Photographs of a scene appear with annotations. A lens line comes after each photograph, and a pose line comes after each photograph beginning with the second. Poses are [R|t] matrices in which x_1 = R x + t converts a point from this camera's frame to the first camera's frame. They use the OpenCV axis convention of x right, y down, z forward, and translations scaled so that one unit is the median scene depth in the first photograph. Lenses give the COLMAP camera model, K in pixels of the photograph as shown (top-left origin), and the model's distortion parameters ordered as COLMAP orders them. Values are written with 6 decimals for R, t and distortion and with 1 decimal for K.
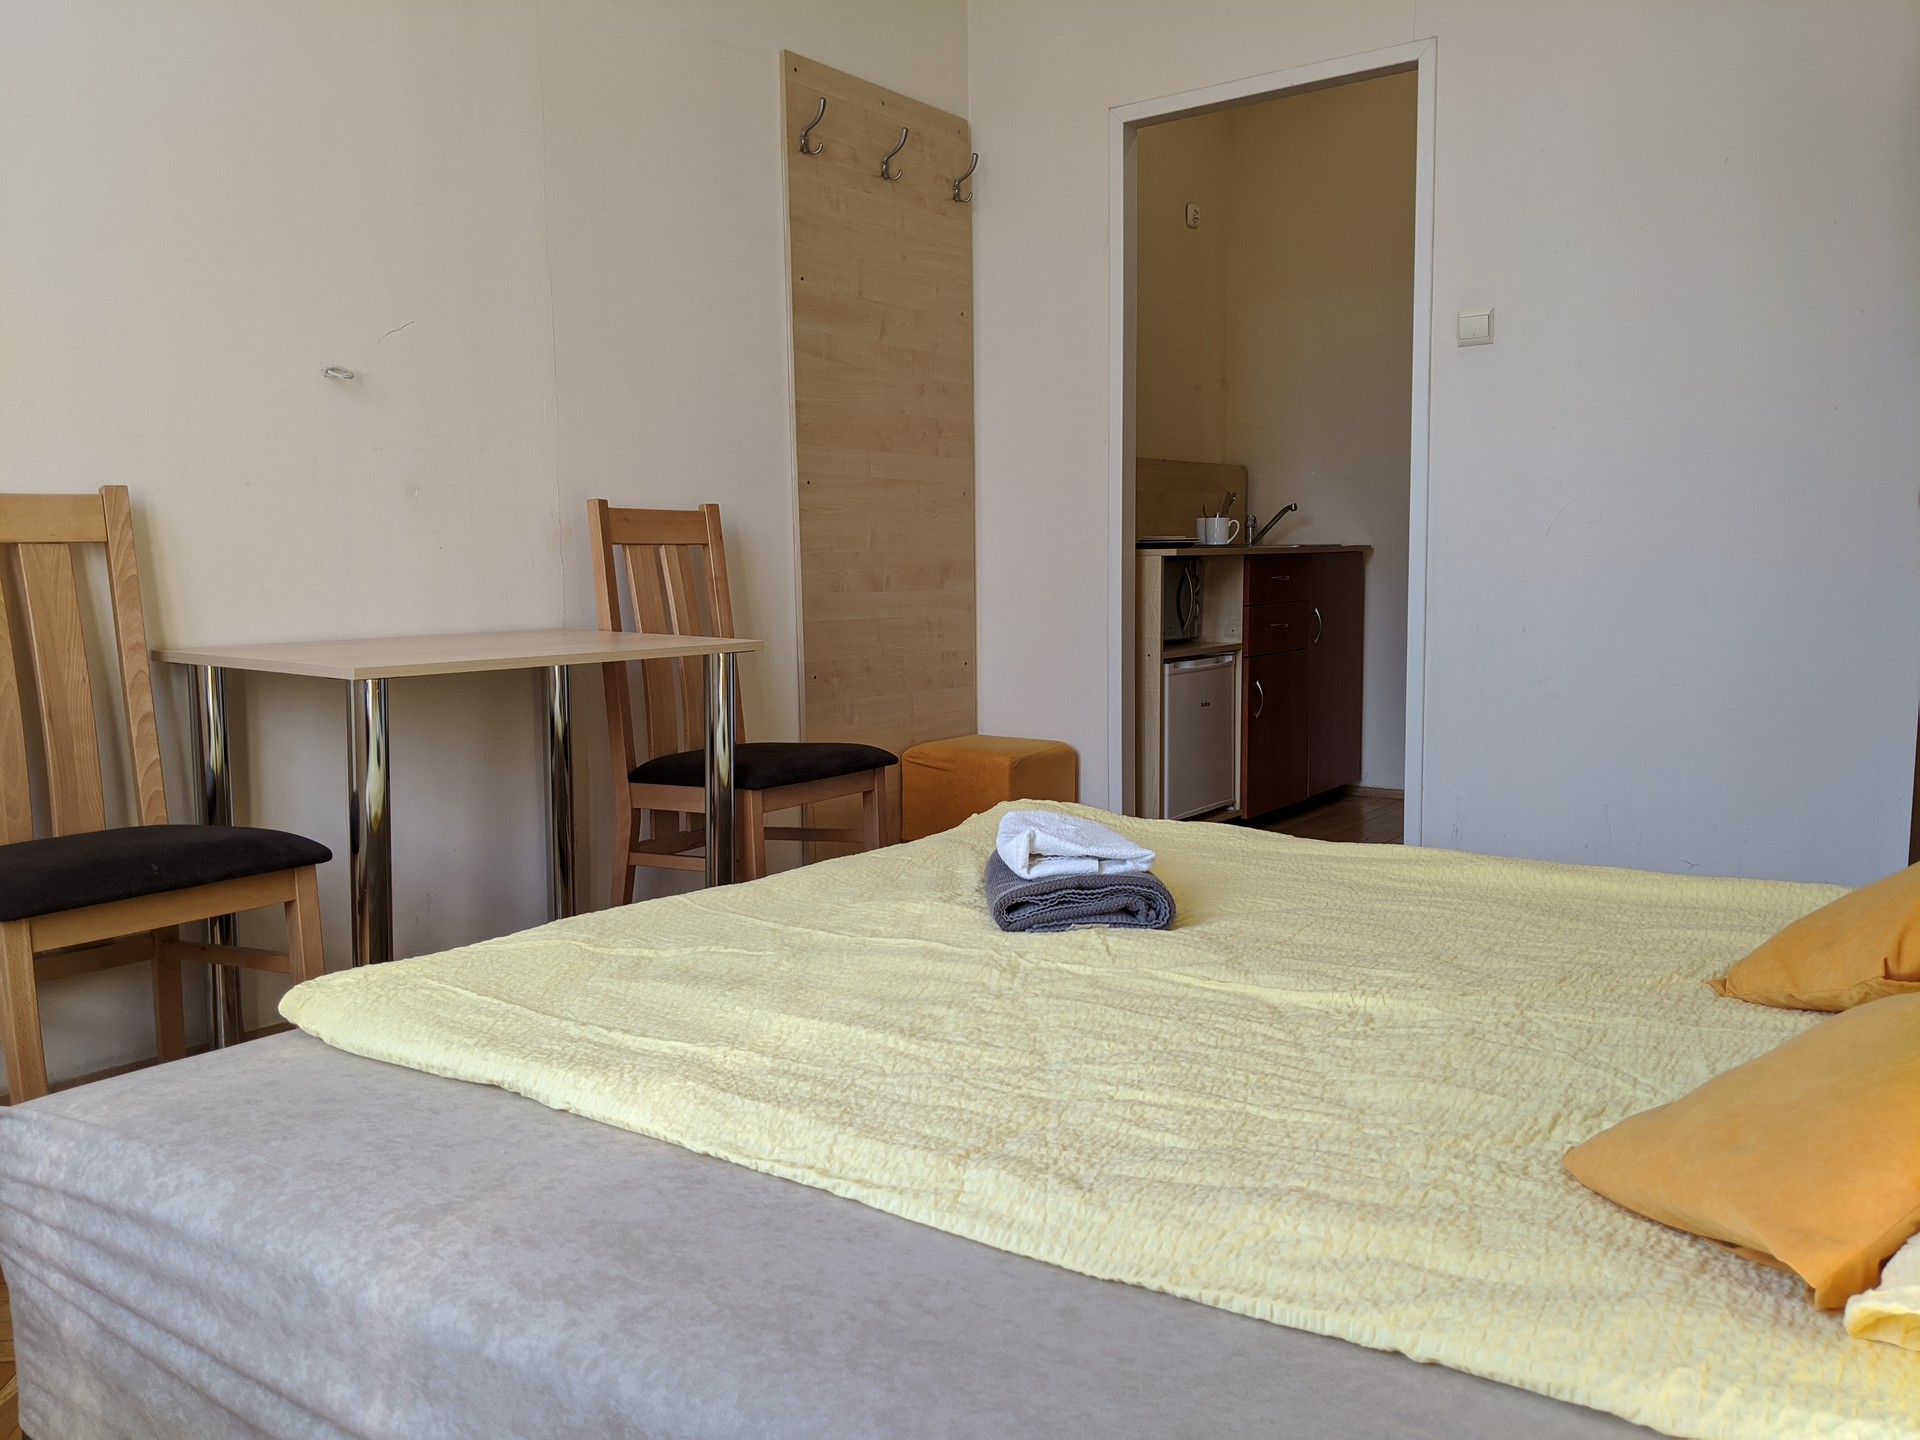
lens RADIAL K [[1459.6, 0, 960.0], [0, 1459.6, 720.0], [0, 0, 1]] dist [0.097937, -0.161732]
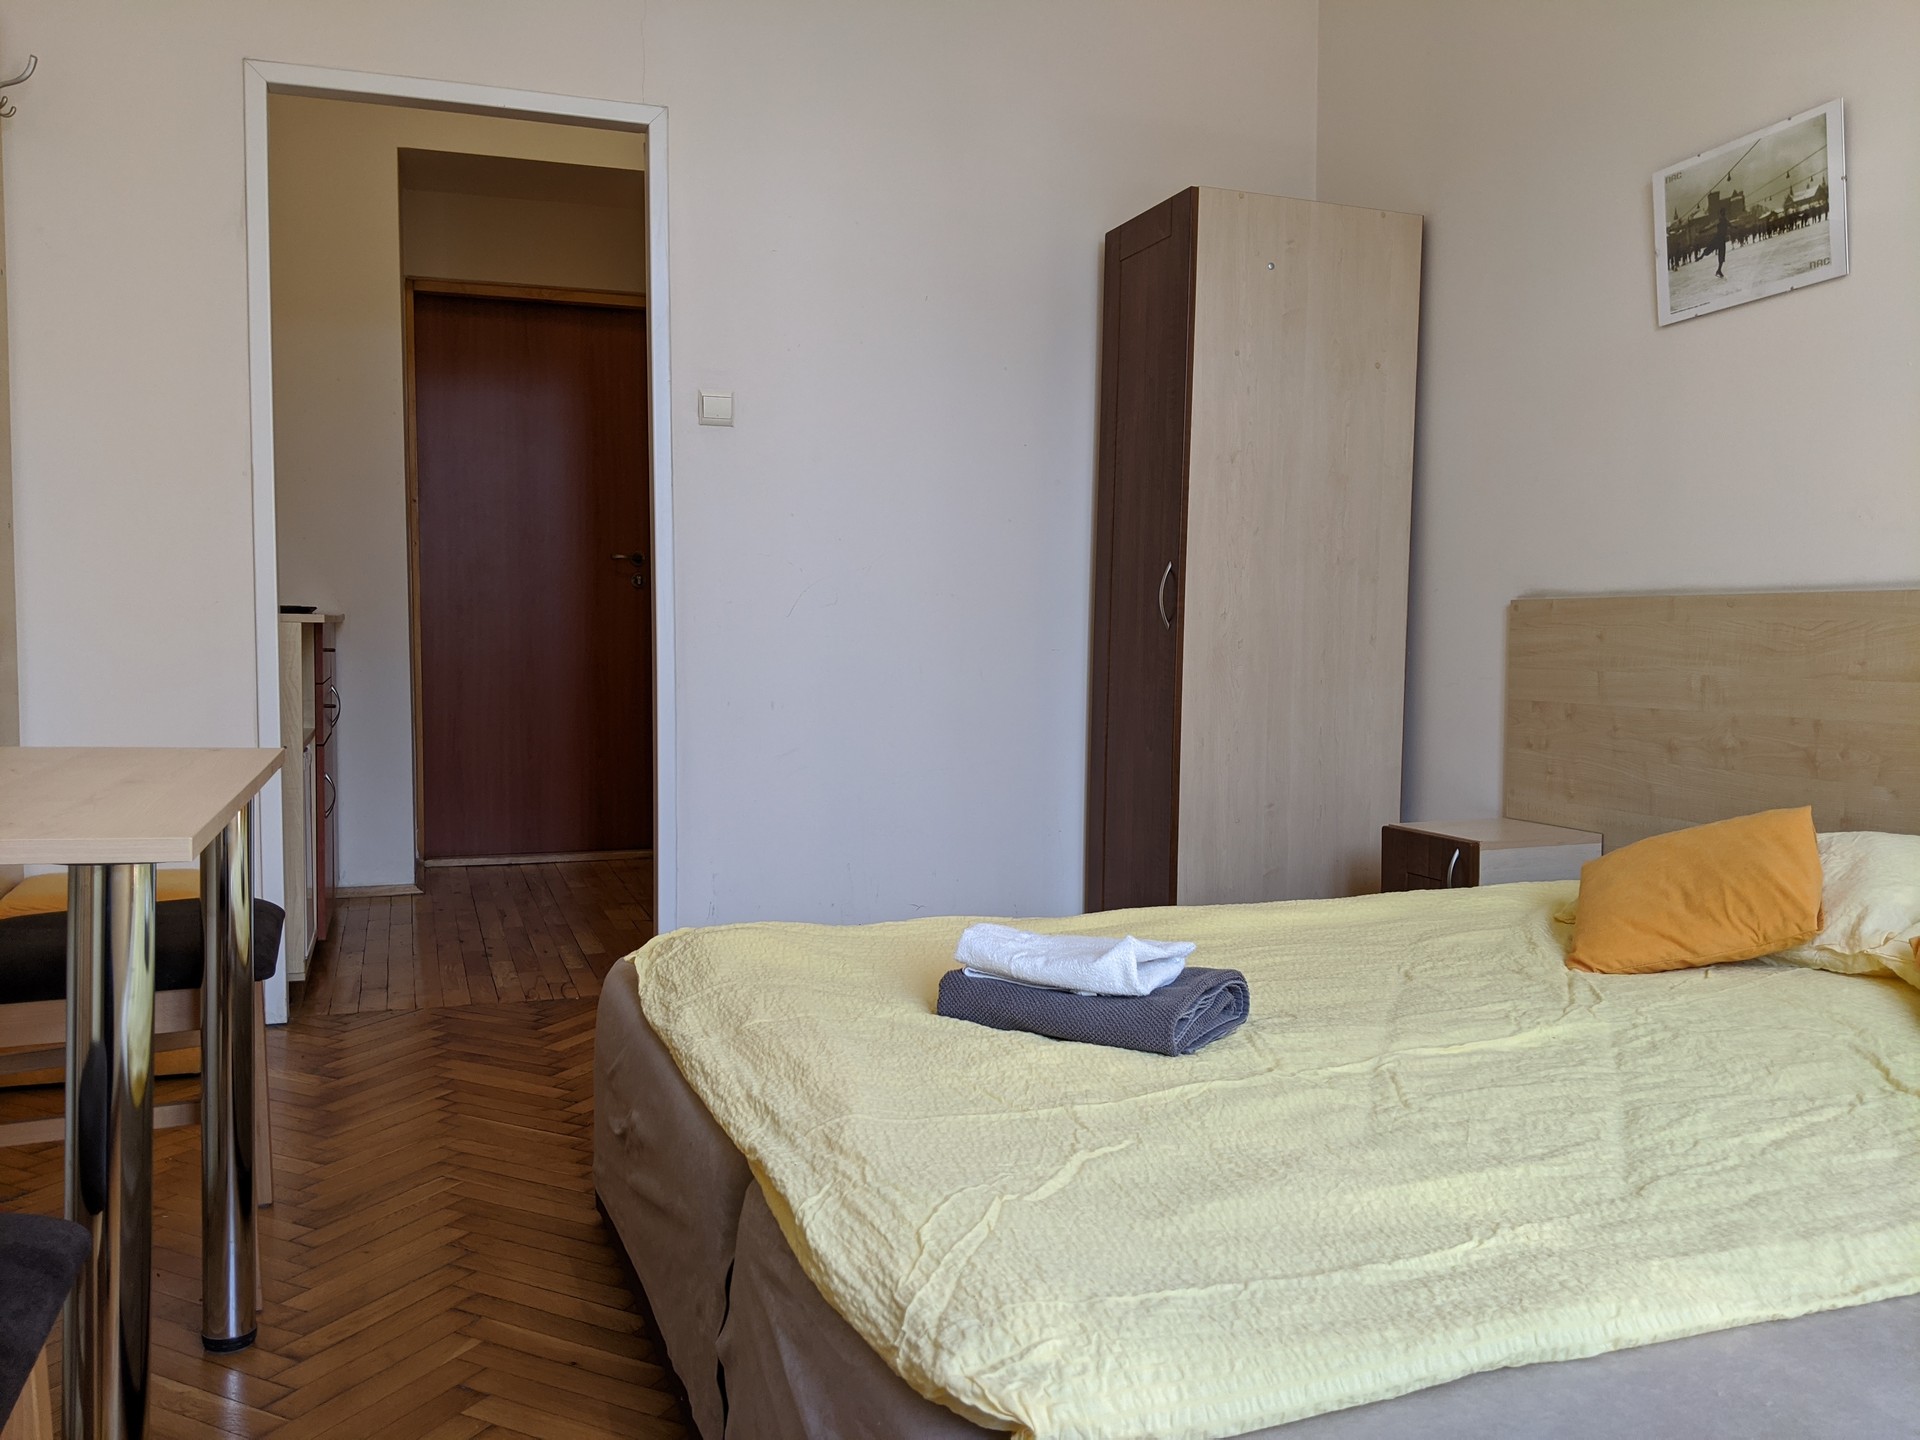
lens RADIAL K [[1509.6, 0, 960.0], [0, 1509.6, 720.0], [0, 0, 1]] dist [0.021621, -0.046578]
pose [[0.585494, -0.034928, 0.809924, -0.974324], [0.075417, 0.997086, -0.011519, -0.071968], [-0.807161, 0.067826, 0.586421, 0.701594]]
